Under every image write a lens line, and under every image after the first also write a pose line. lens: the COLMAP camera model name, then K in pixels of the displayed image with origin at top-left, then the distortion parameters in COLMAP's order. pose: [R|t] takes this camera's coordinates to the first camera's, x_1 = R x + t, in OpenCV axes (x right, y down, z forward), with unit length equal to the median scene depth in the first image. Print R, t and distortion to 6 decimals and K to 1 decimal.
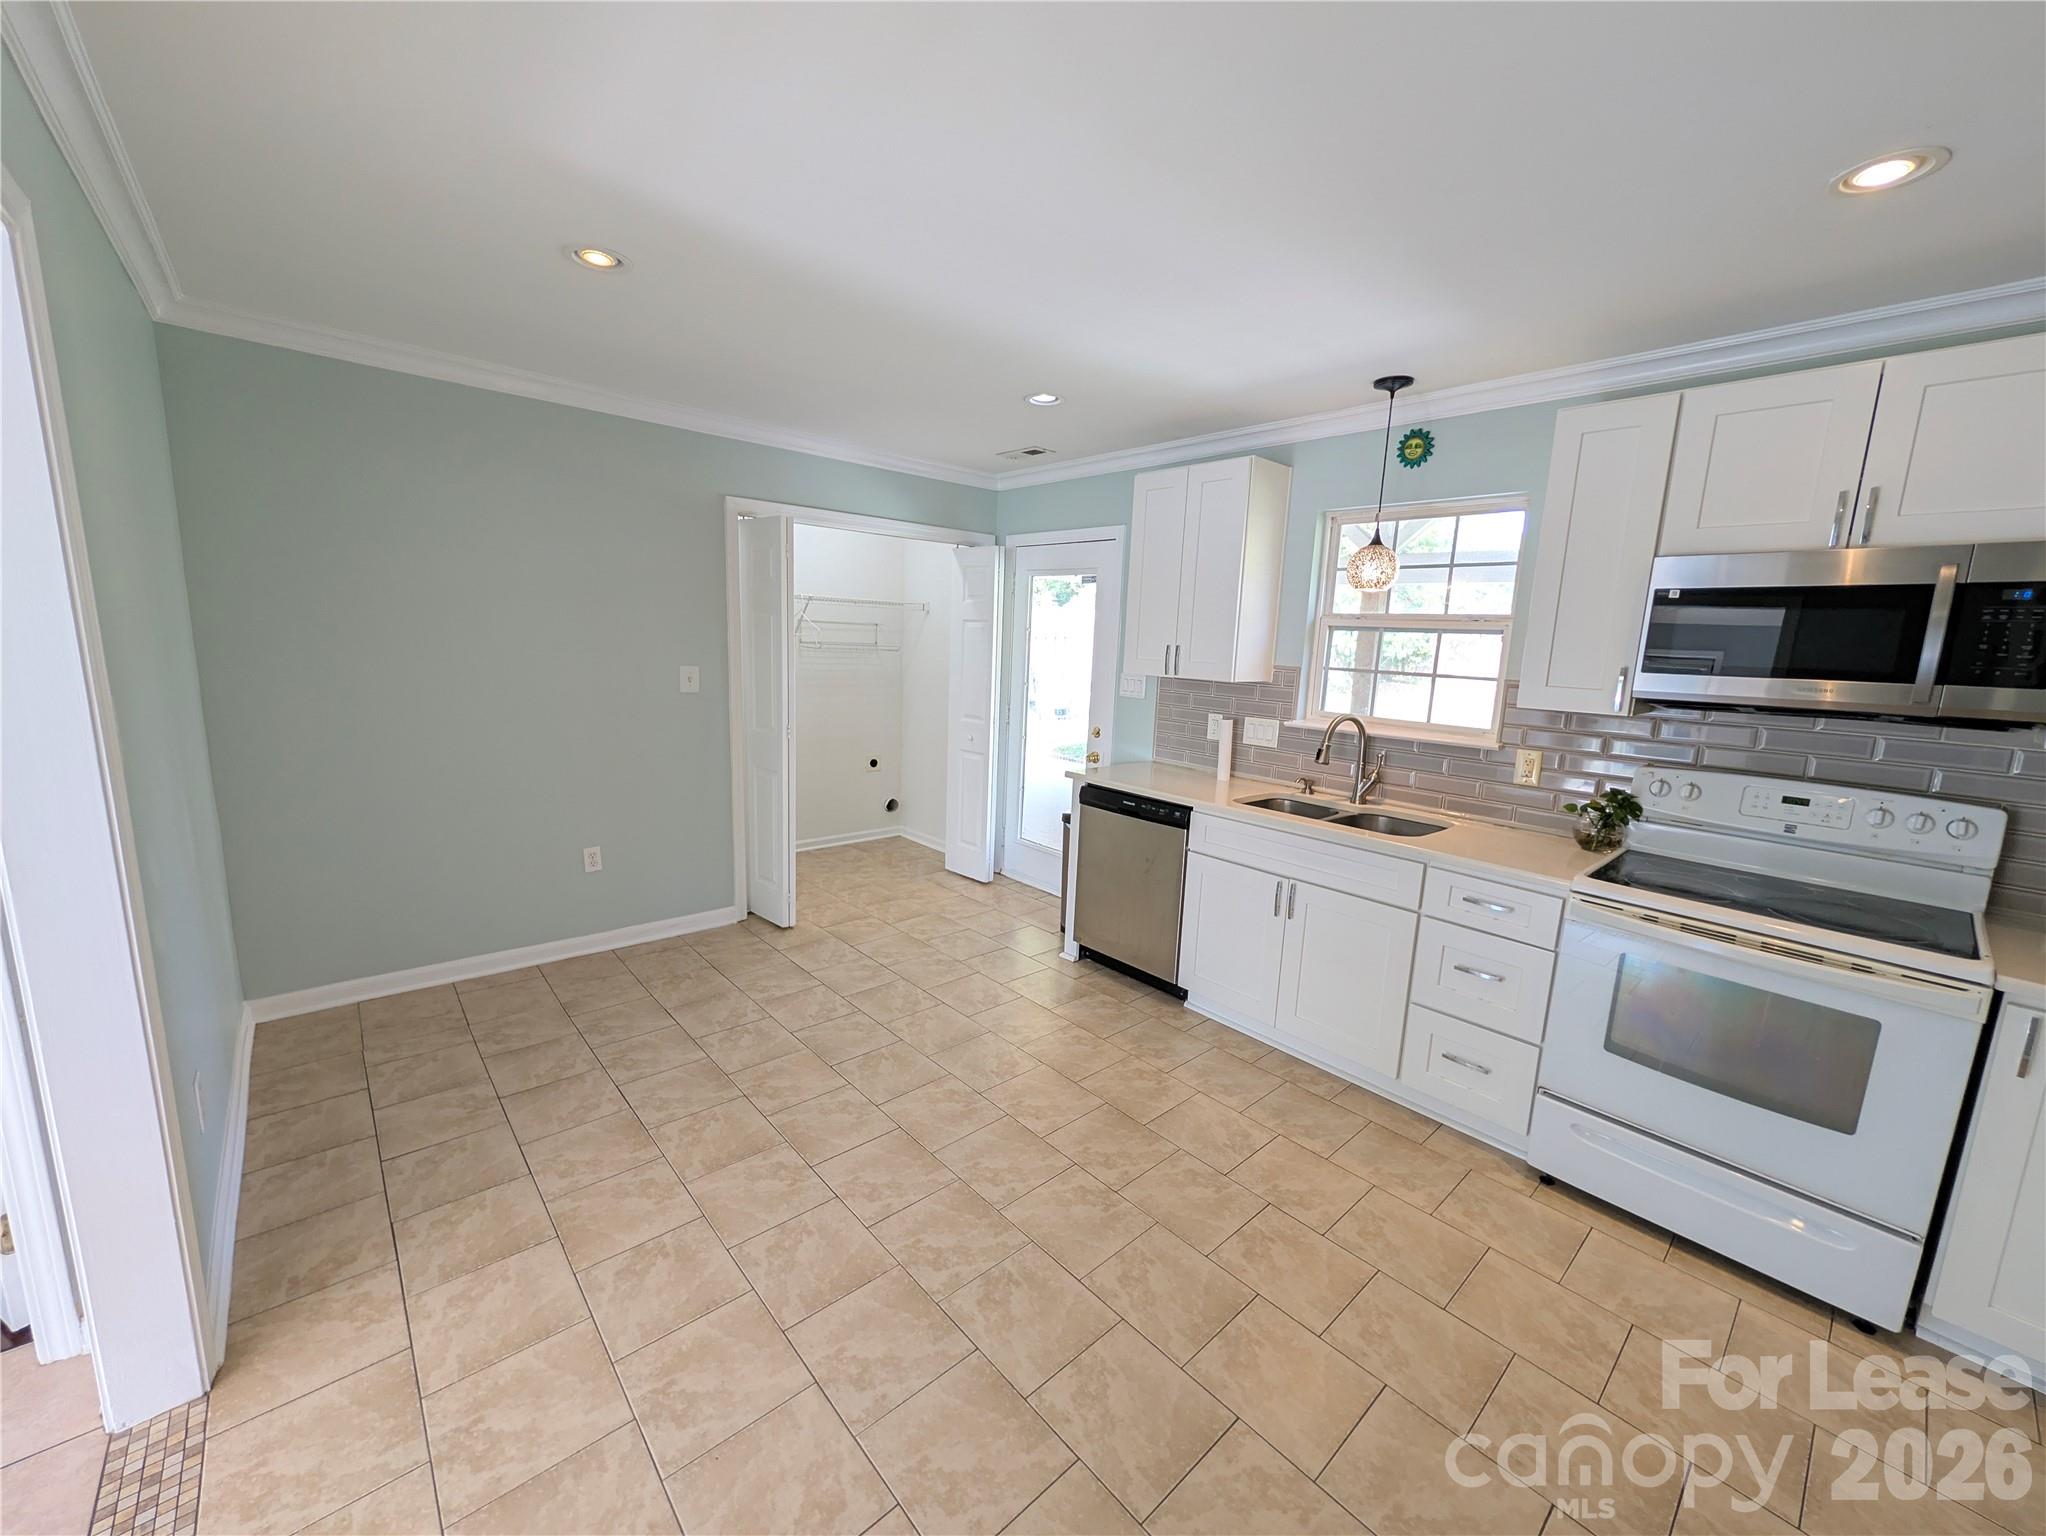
lens RADIAL K [[793.6, 0, 1025.2], [0, 793.6, 769.6], [0, 0, 1]] dist [0.000862, 0.000607]
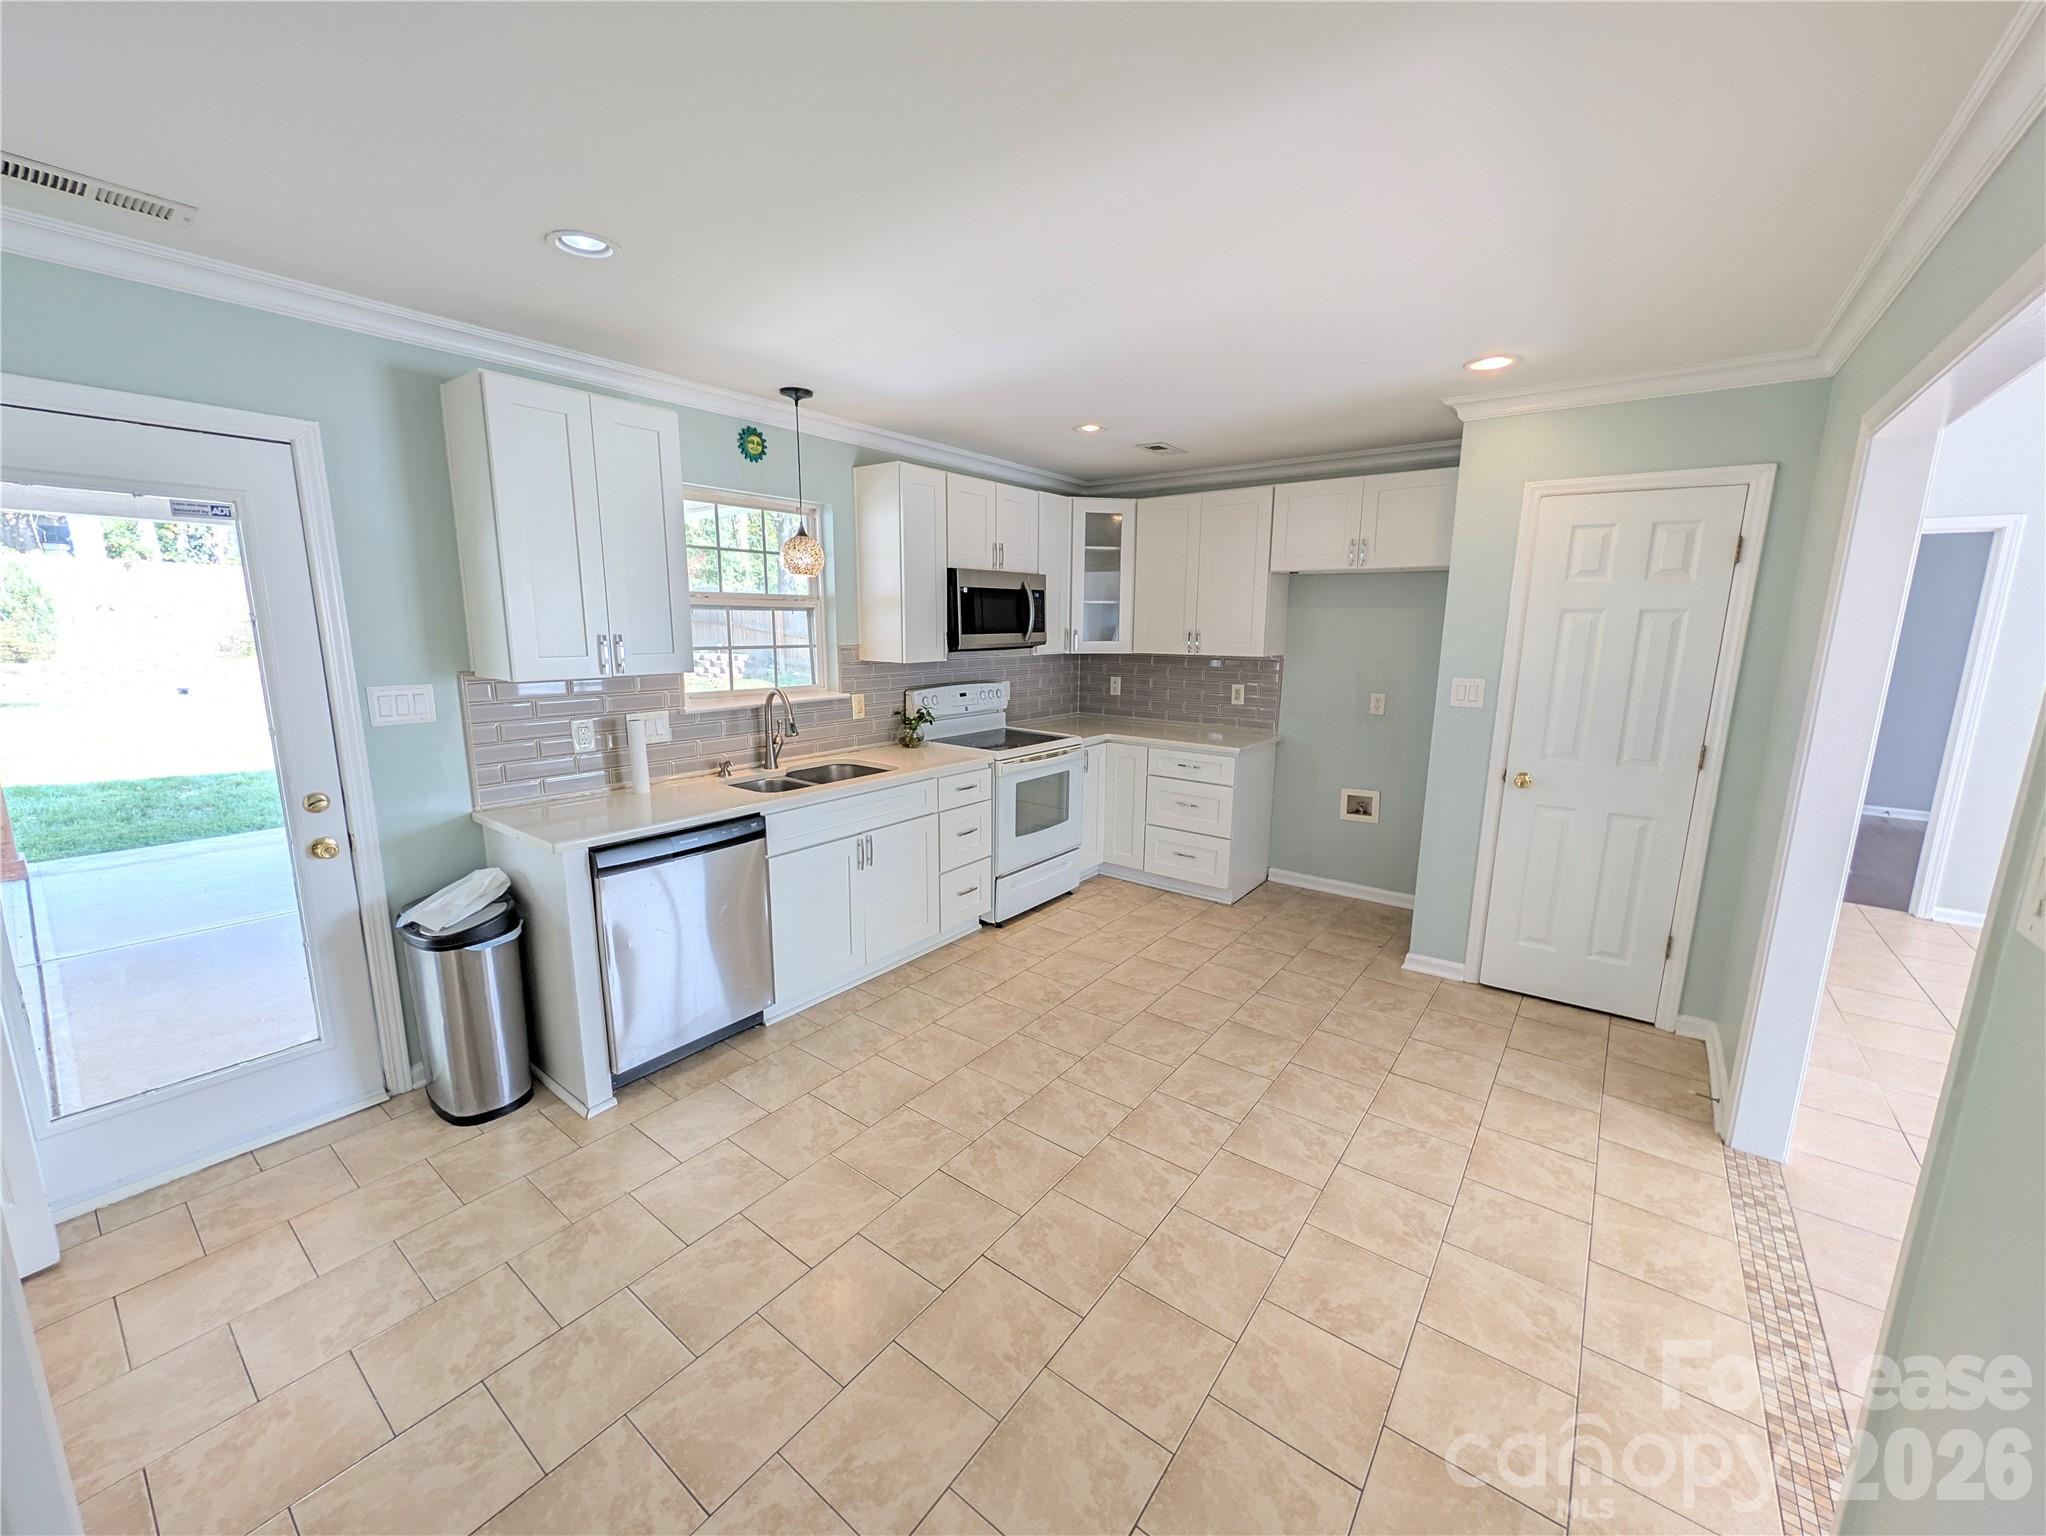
lens RADIAL K [[793.6, 0, 1024.7], [0, 793.6, 765.7], [0, 0, 1]] dist [0.000862, 0.000607]
pose [[-0.180293, -0.219886, 0.958720, -0.944451], [0.149717, 0.957201, 0.247692, -0.245282], [-0.972152, 0.188194, -0.139656, 1.106170]]
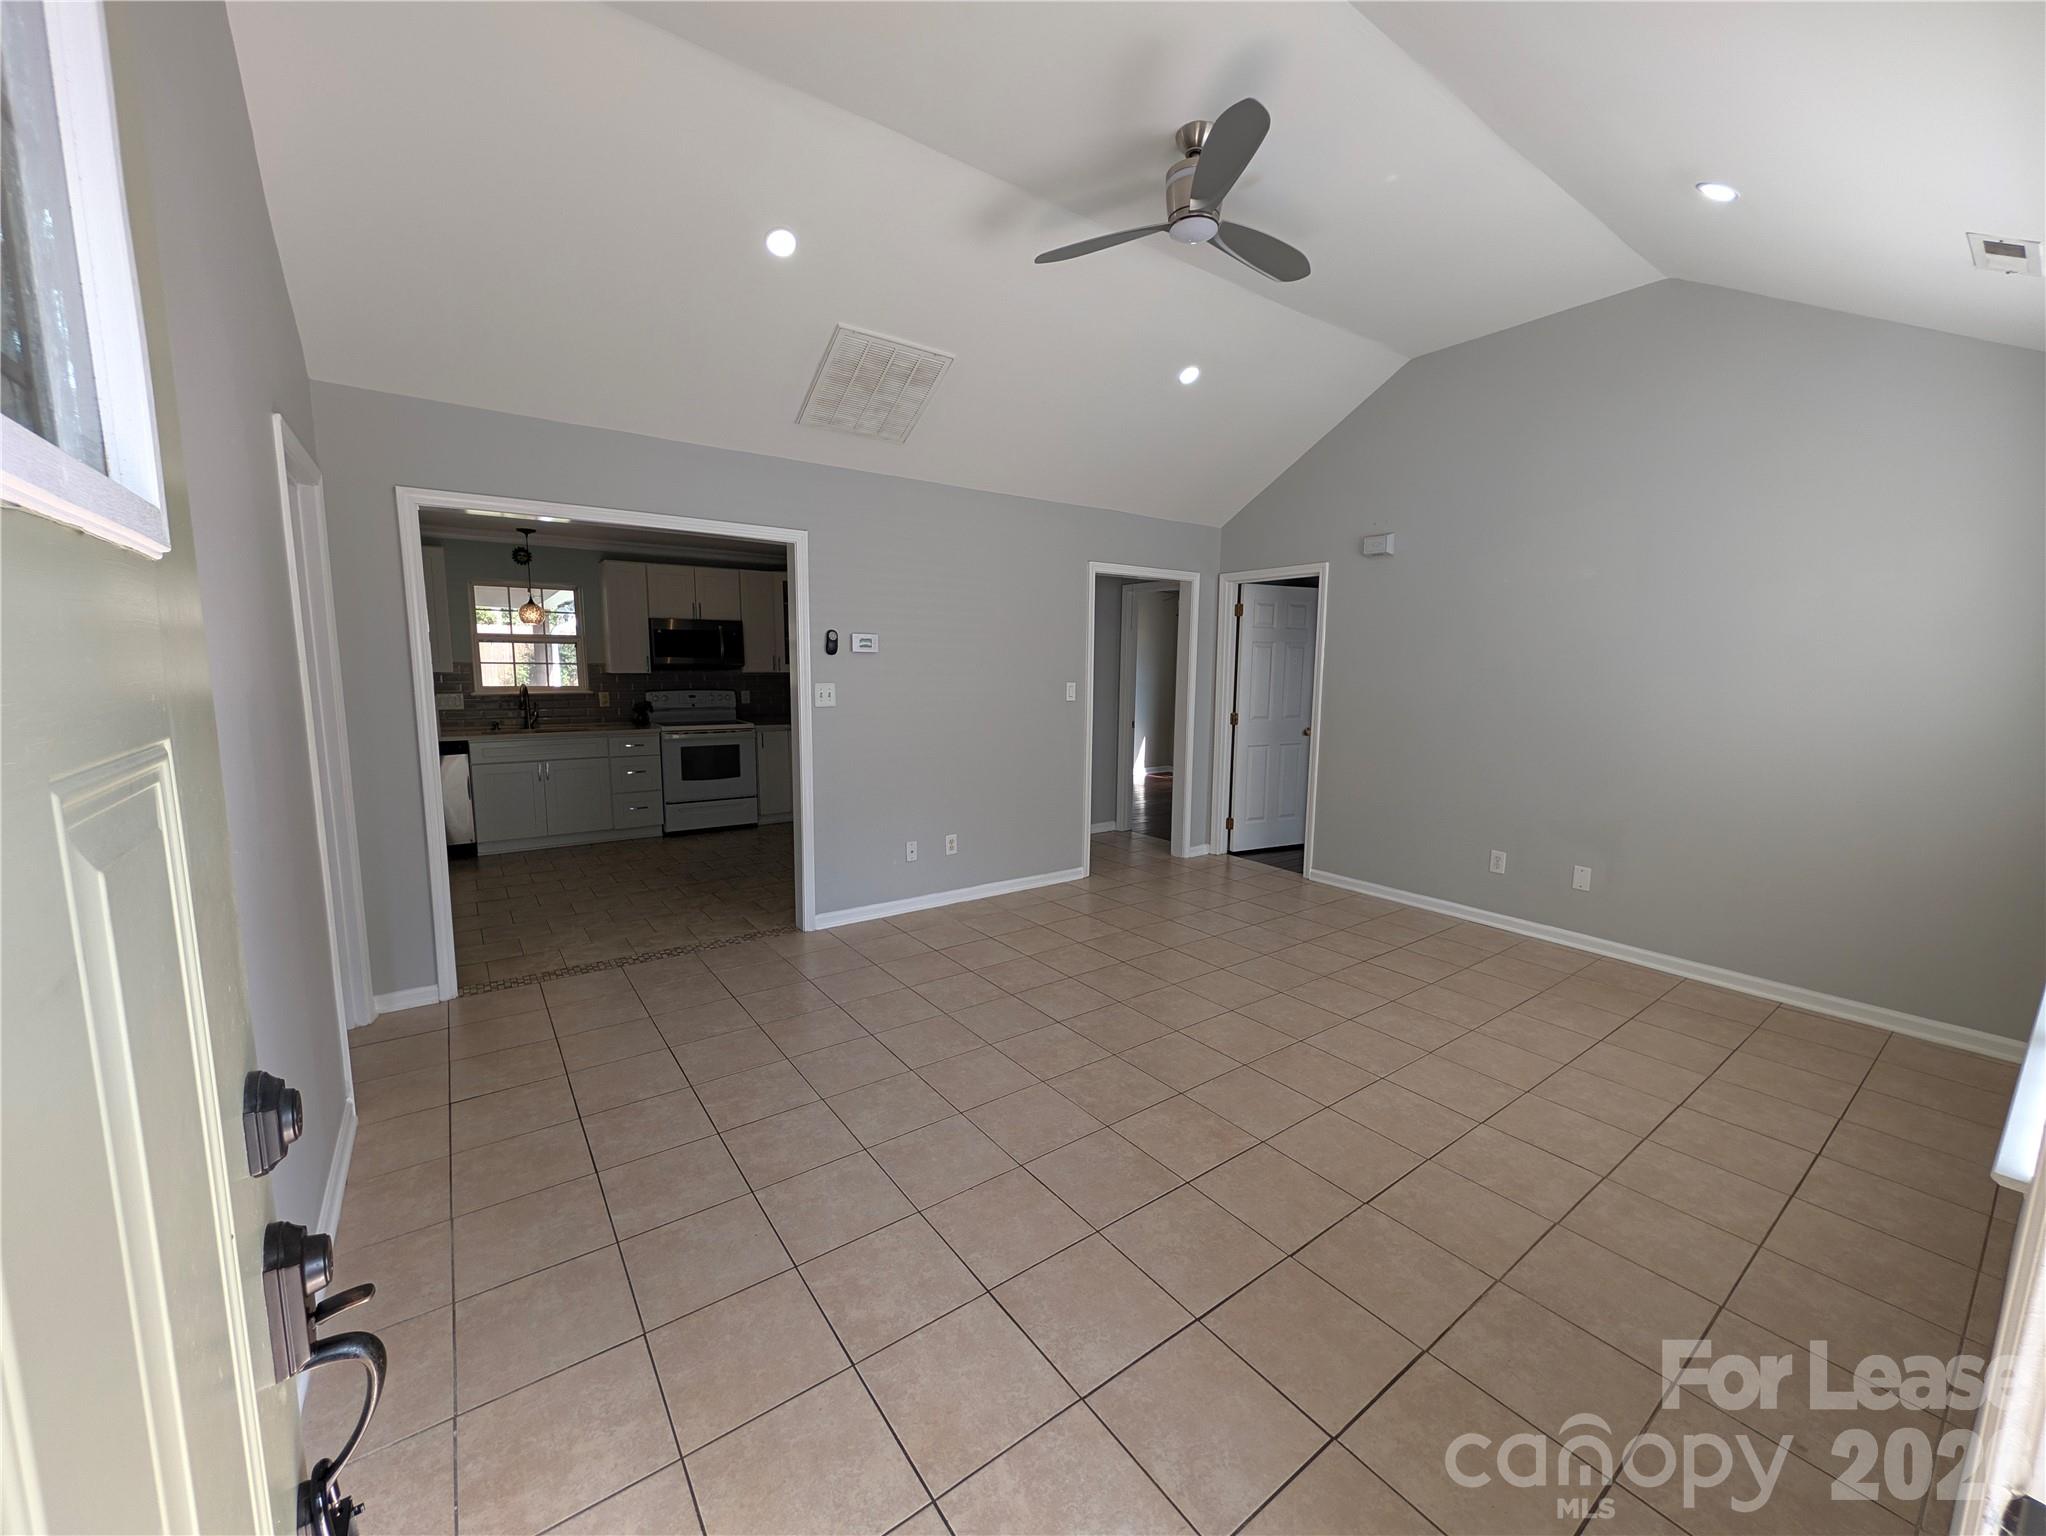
lens RADIAL K [[793.6, 0, 1029.2], [0, 793.6, 766.7], [0, 0, 1]] dist [0.000862, 0.000607]
pose [[0.106692, -0.168553, 0.979901, -1.939062], [0.163888, 0.975028, 0.149871, 0.057334], [-0.980692, 0.144604, 0.131652, -0.659920]]
